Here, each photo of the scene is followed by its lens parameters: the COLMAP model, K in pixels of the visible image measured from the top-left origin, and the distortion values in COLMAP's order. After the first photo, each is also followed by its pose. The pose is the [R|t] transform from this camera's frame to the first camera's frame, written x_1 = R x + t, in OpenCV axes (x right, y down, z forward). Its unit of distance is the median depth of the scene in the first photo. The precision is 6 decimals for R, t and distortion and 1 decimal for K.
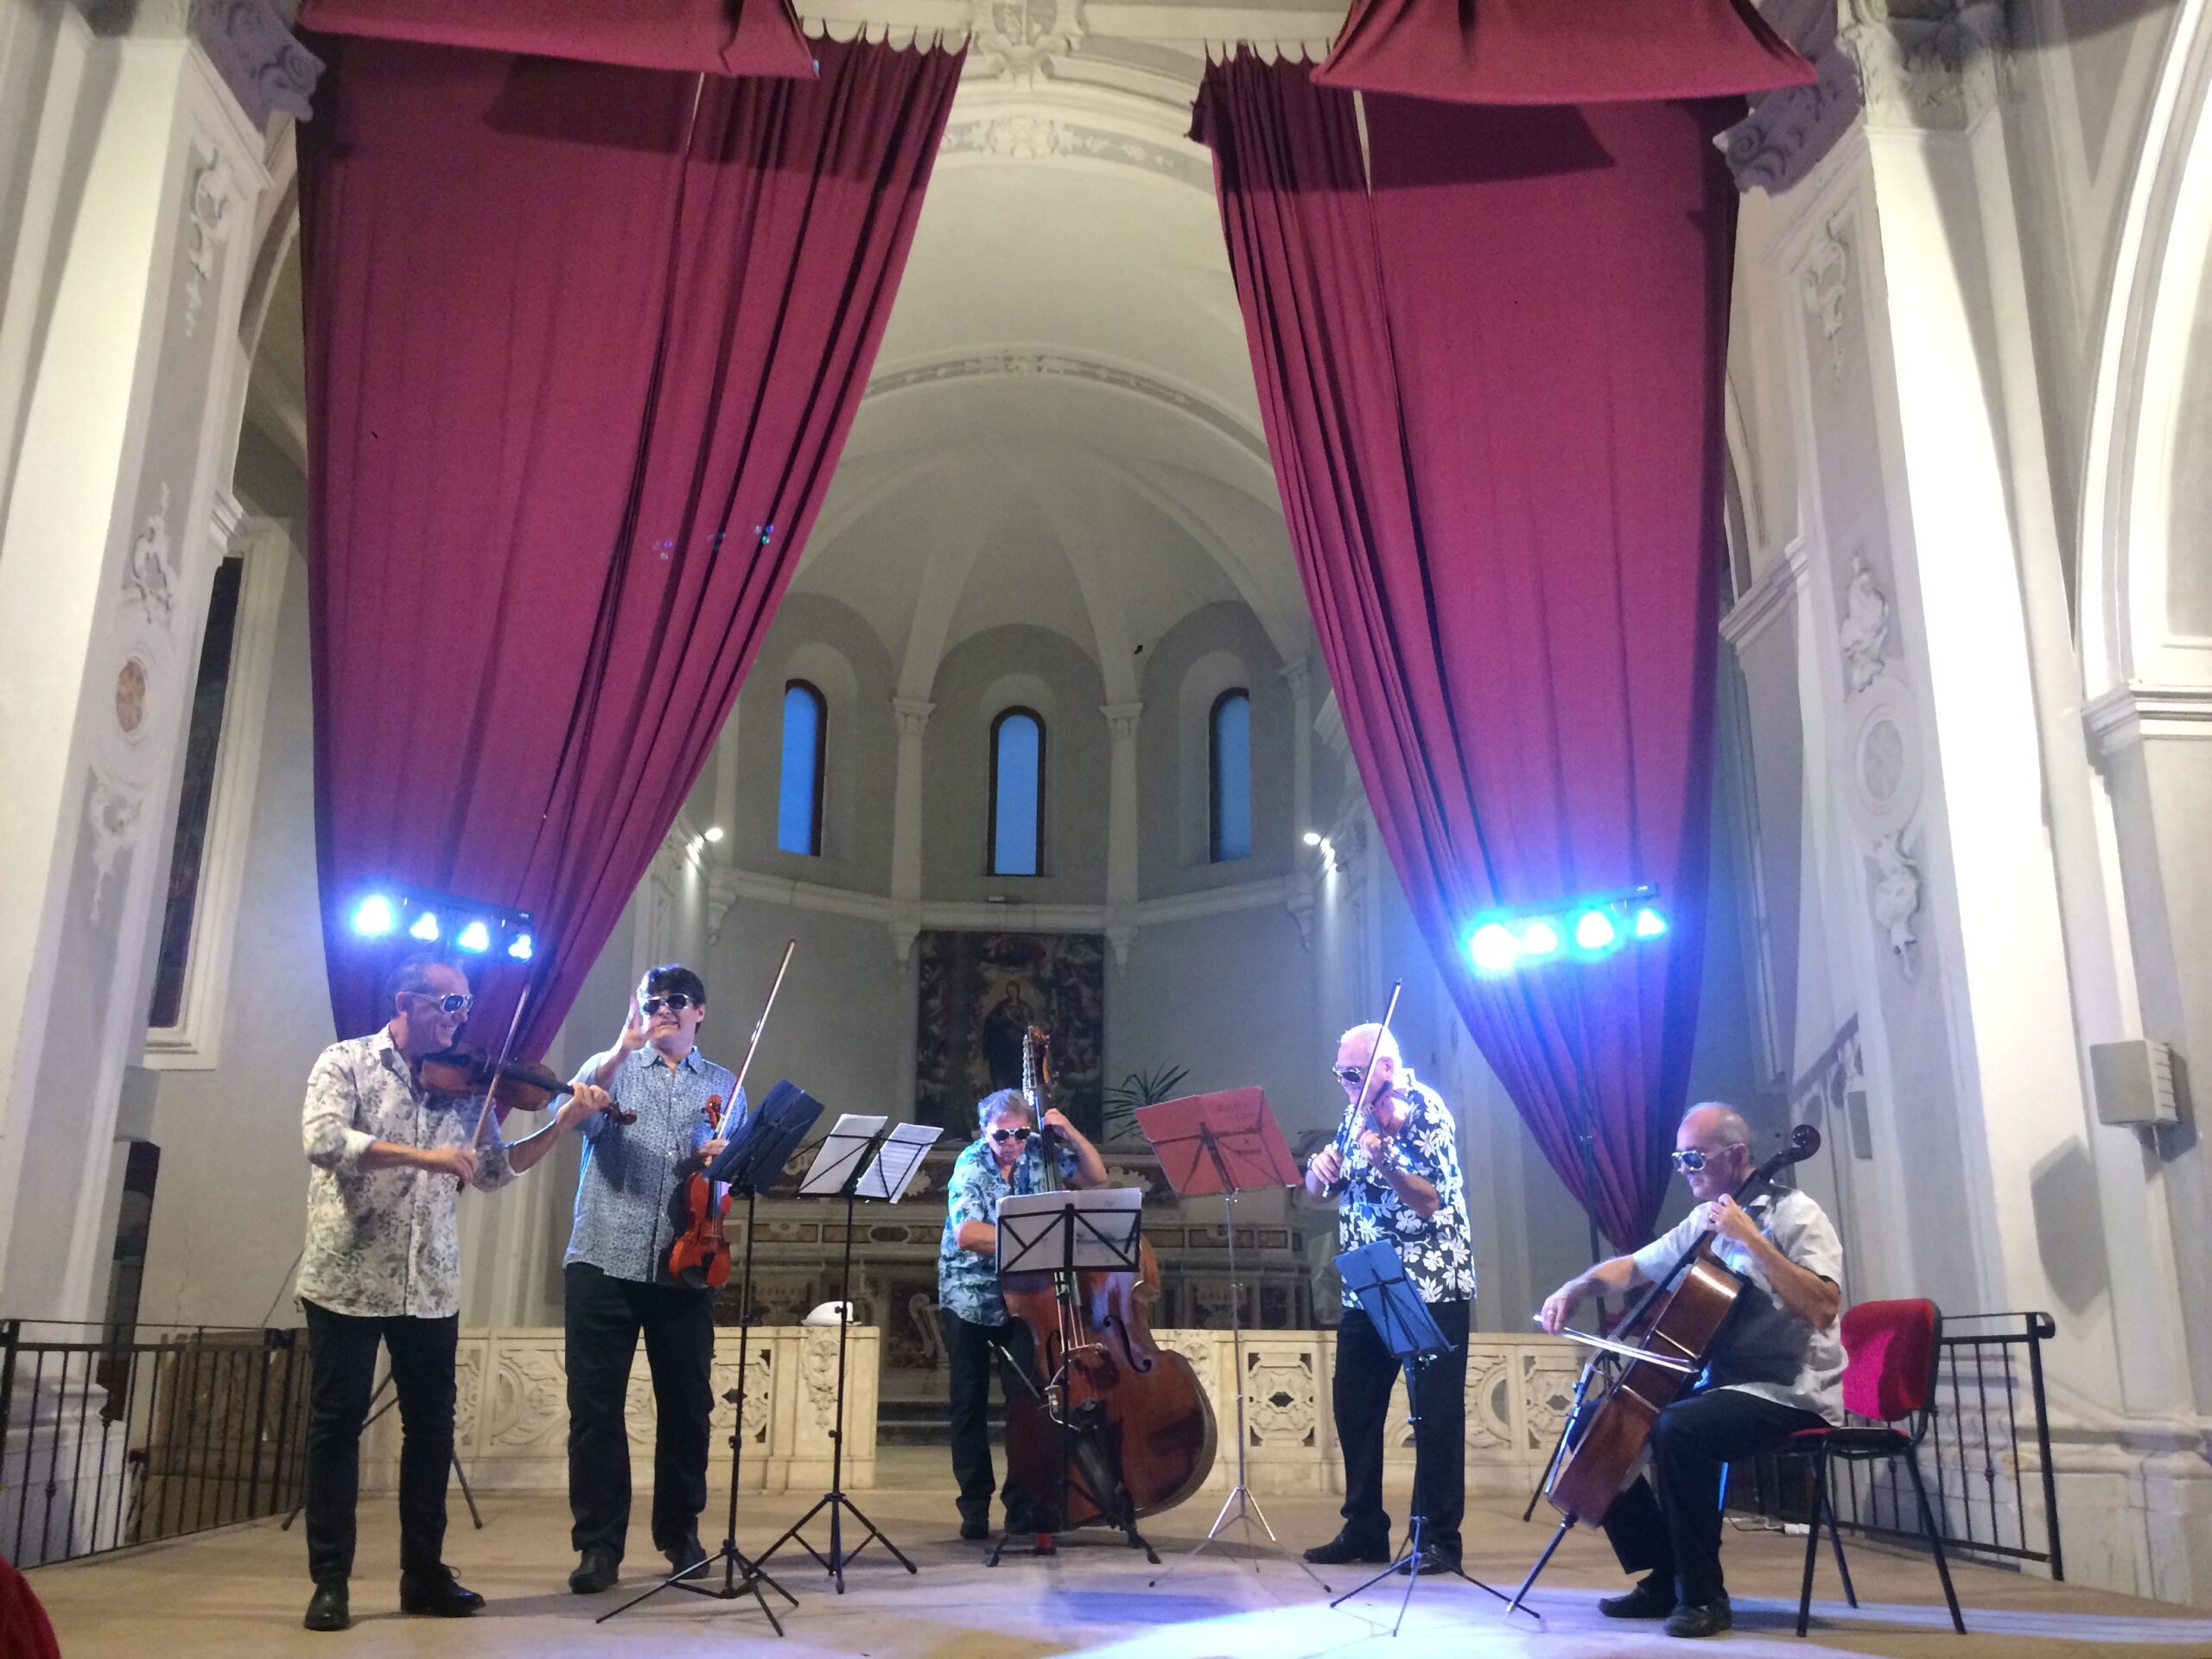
lens RADIAL K [[1883.6, 0, 1090.1], [0, 1883.6, 832.7], [0, 0, 1]] dist [0.109791, -0.145876]
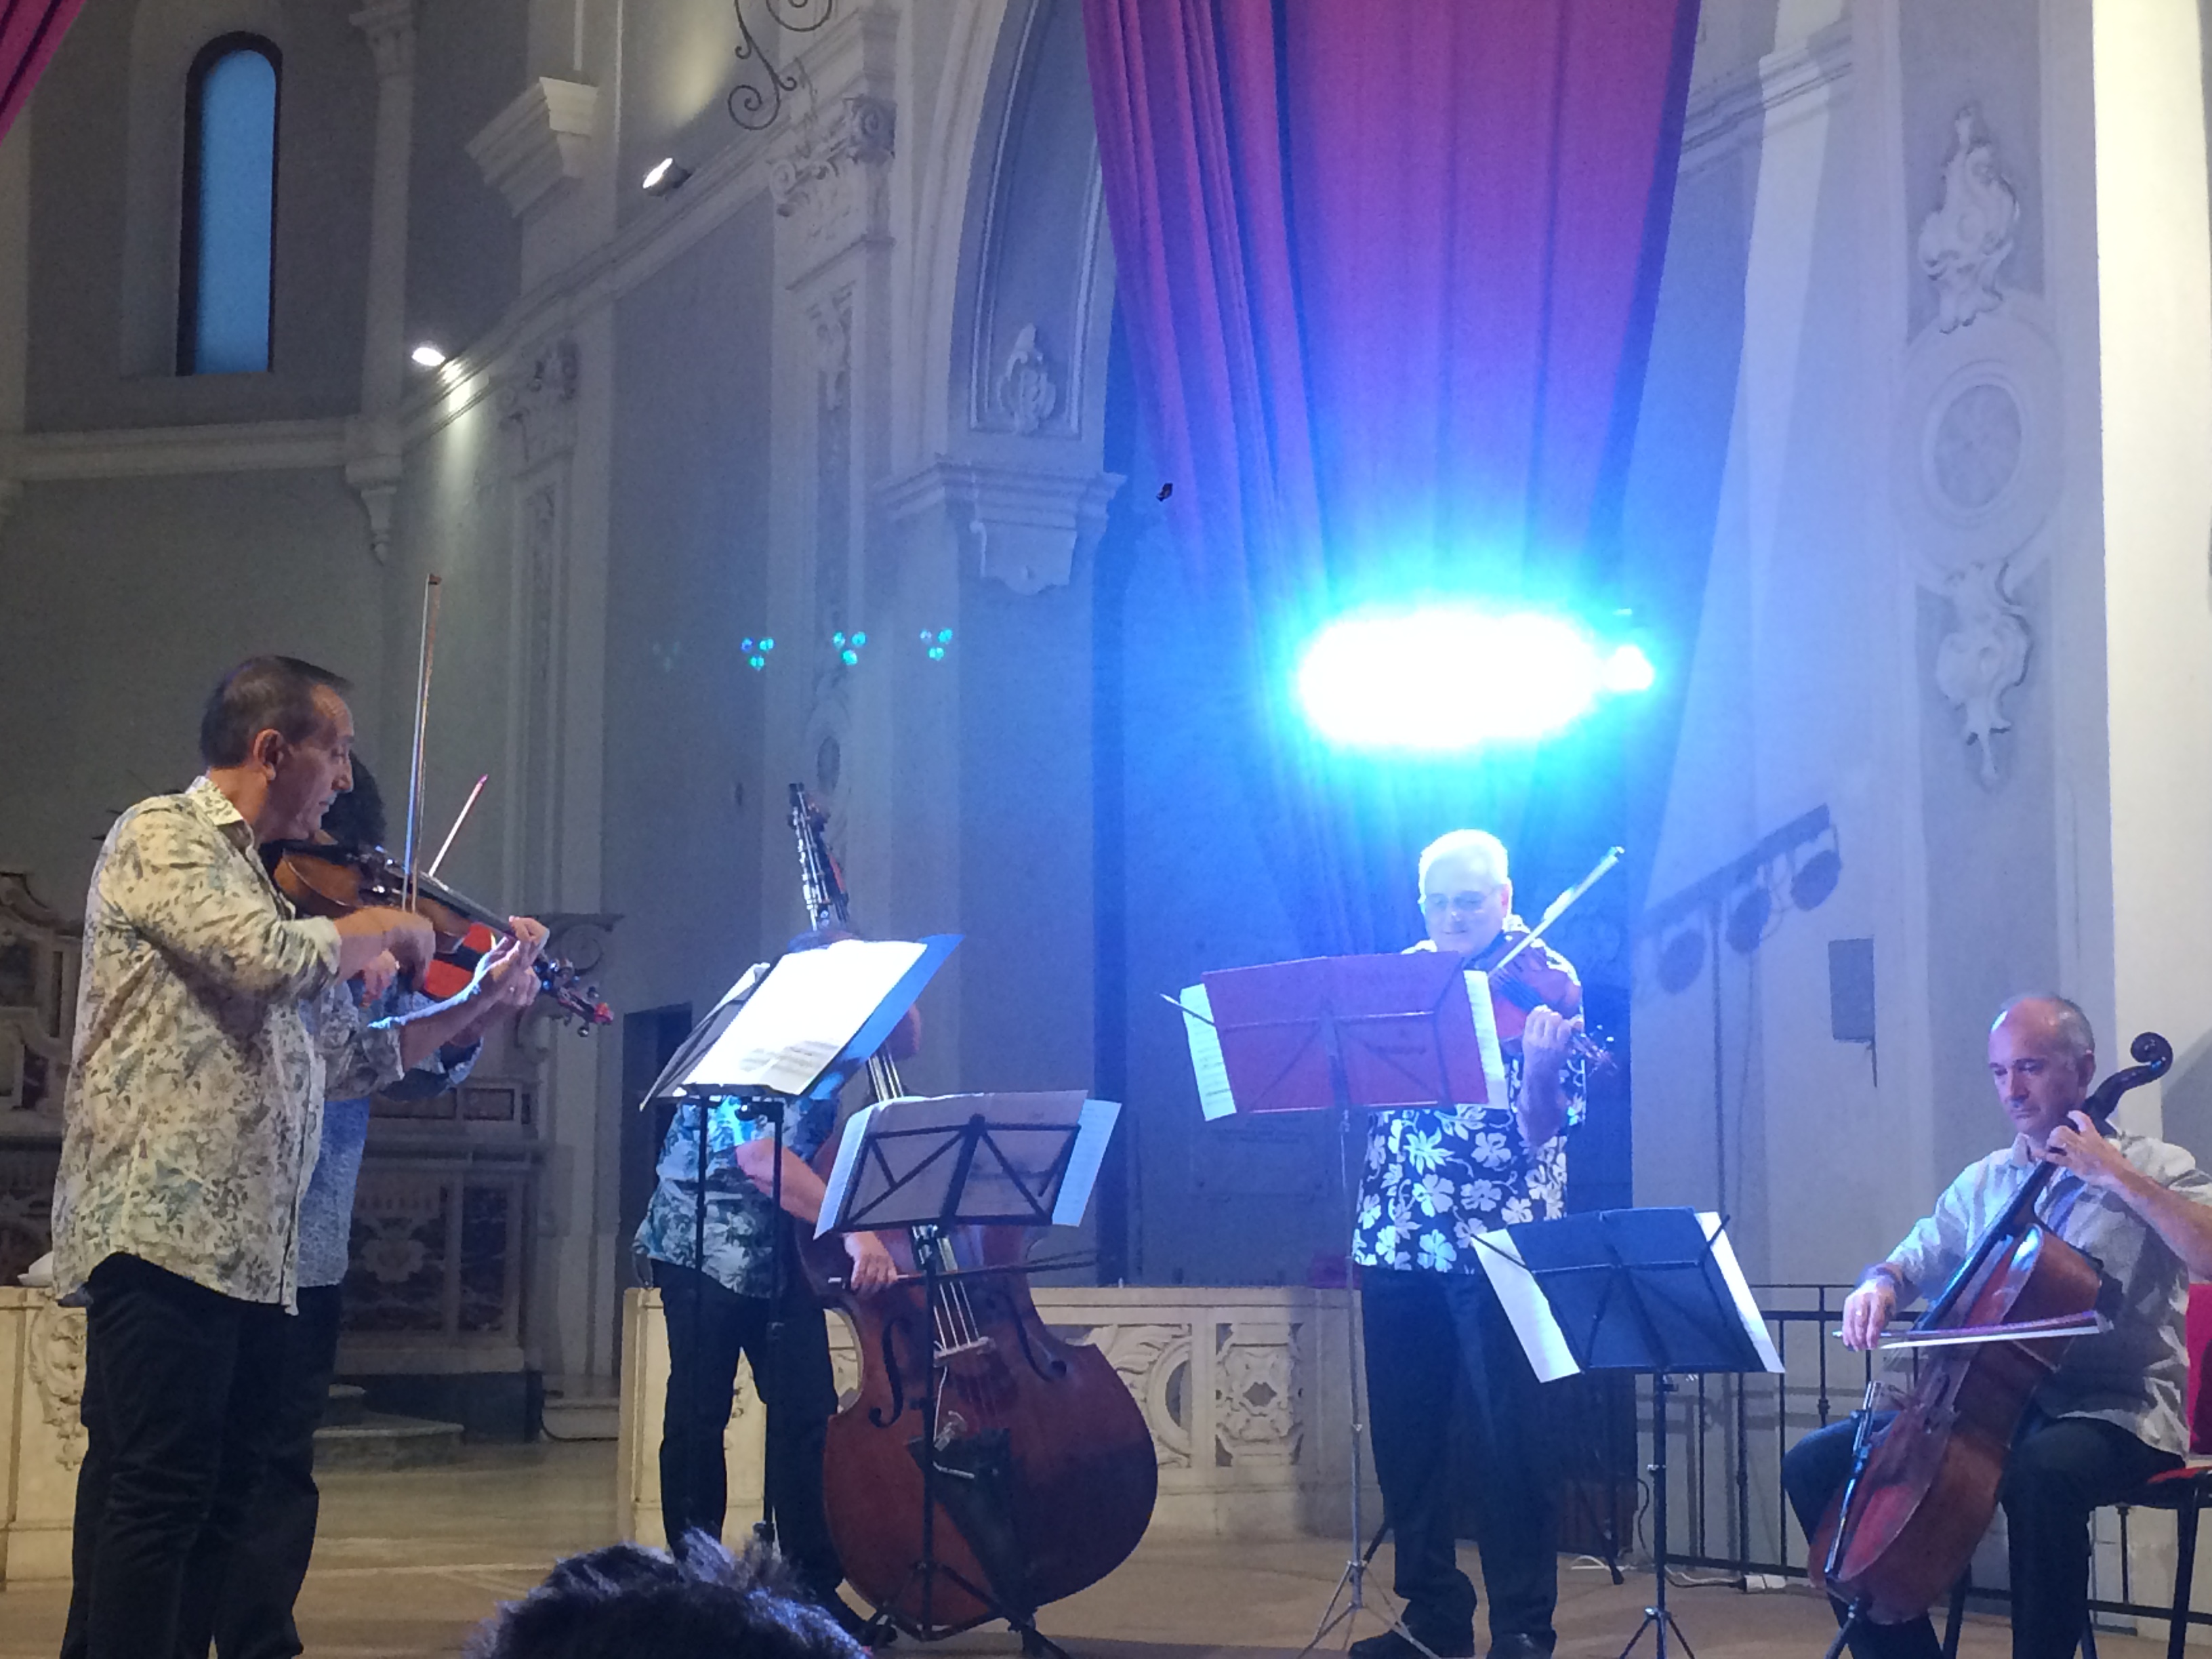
lens RADIAL K [[3506.4, 0, 1079.1], [0, 3506.4, 838.3], [0, 0, 1]] dist [0.088361, 0.000000]
pose [[0.909504, 0.050477, 0.412619, -0.309356], [-0.111386, 0.985896, 0.124911, -0.019405], [-0.400494, -0.159566, 0.902299, 0.014801]]
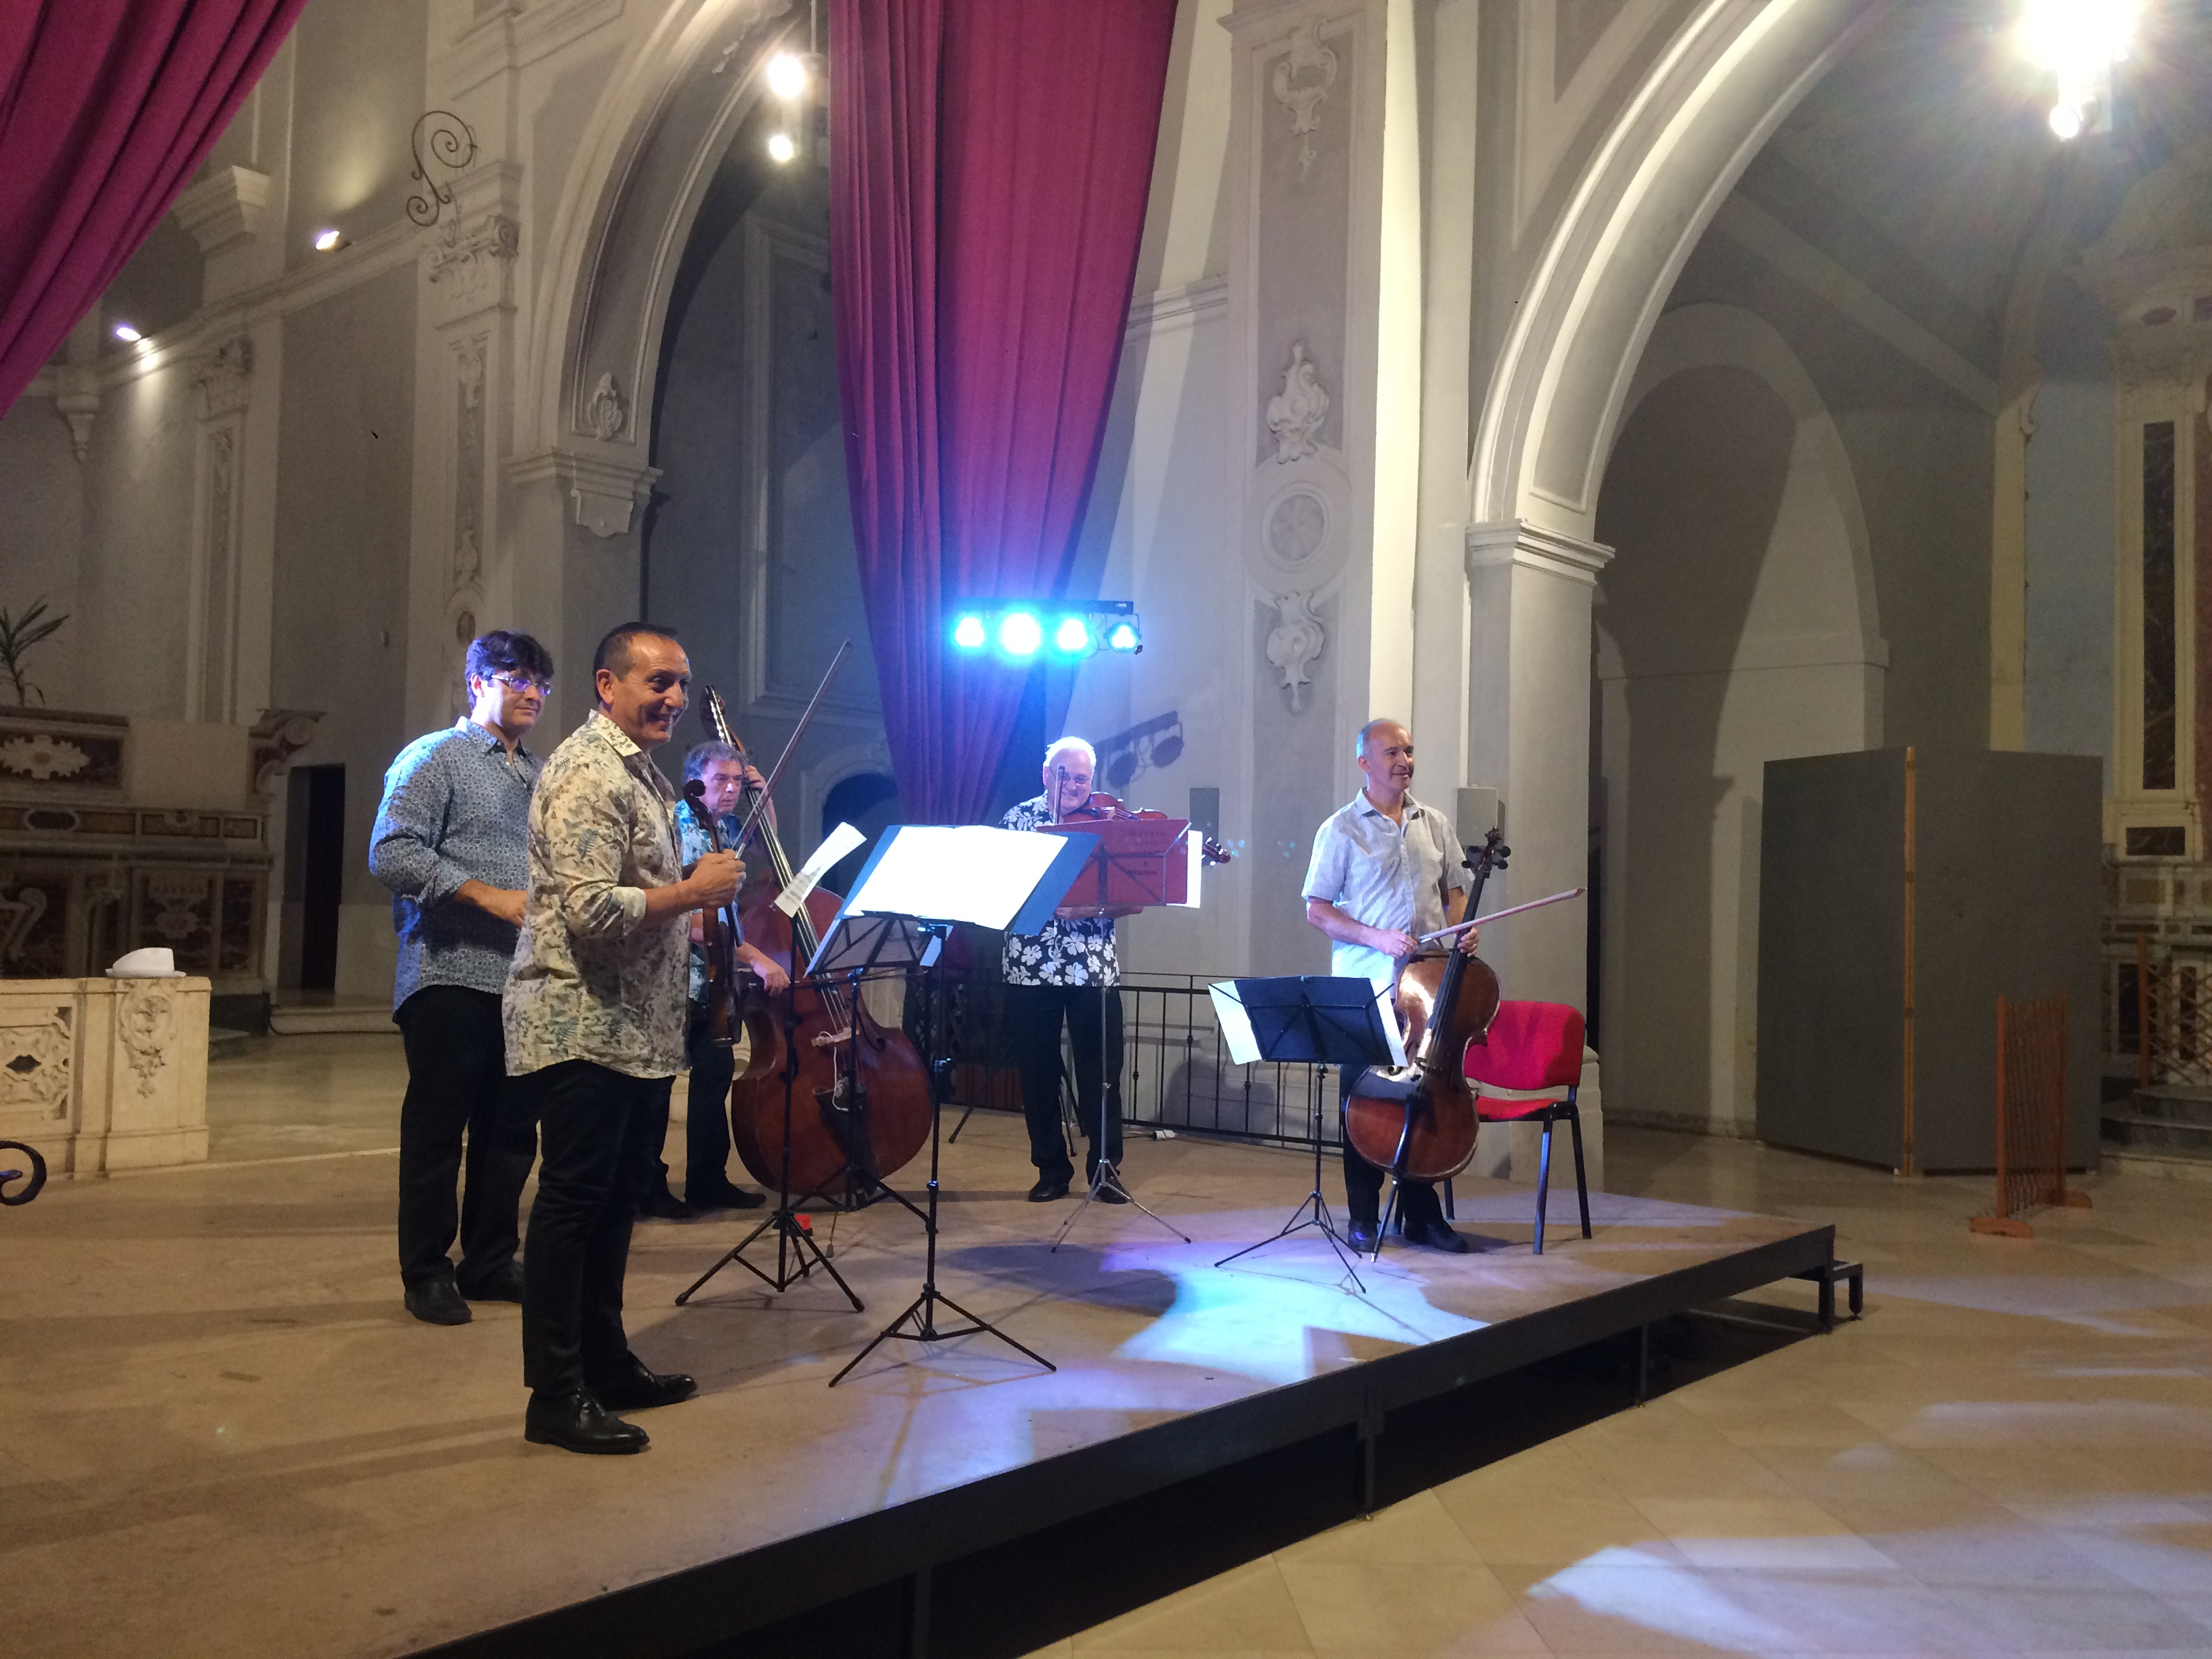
lens RADIAL K [[1883.6, 0, 1093.7], [0, 1883.6, 836.1], [0, 0, 1]] dist [0.109791, -0.145876]
pose [[0.704330, 0.035391, 0.708990, -0.452446], [-0.206204, 0.965891, 0.156634, -0.009015], [-0.679264, -0.256519, 0.687604, 0.189390]]
